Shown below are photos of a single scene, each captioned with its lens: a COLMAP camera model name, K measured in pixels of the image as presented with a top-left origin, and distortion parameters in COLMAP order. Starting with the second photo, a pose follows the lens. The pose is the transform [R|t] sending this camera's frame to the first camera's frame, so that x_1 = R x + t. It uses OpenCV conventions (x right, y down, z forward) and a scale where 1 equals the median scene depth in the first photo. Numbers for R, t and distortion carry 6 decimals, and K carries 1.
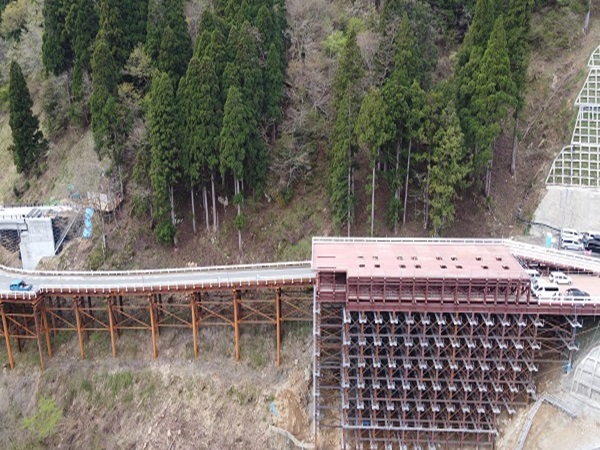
lens RADIAL K [[420.3, 0, 323.9], [0, 420.3, 341.8], [0, 0, 1]] dist [0.002723, 0.000464]
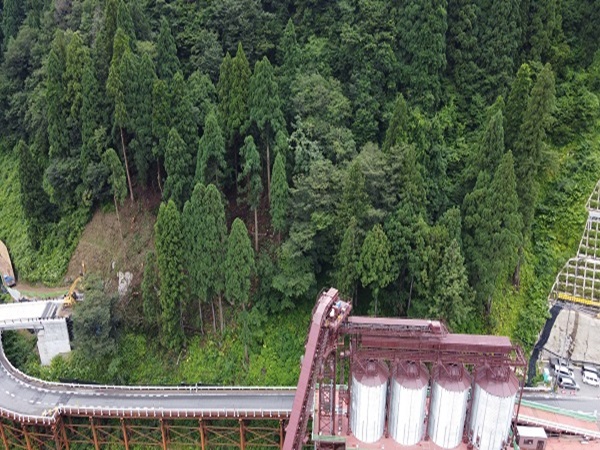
lens RADIAL K [[418.7, 0, 324.8], [0, 418.7, 218.3], [0, 0, 1]] dist [-0.000384, 0.006491]
pose [[0.999547, 0.017552, -0.024463, 0.015066], [-0.015050, 0.994978, 0.098959, -0.658238], [0.026077, -0.098546, 0.994791, 0.008796]]
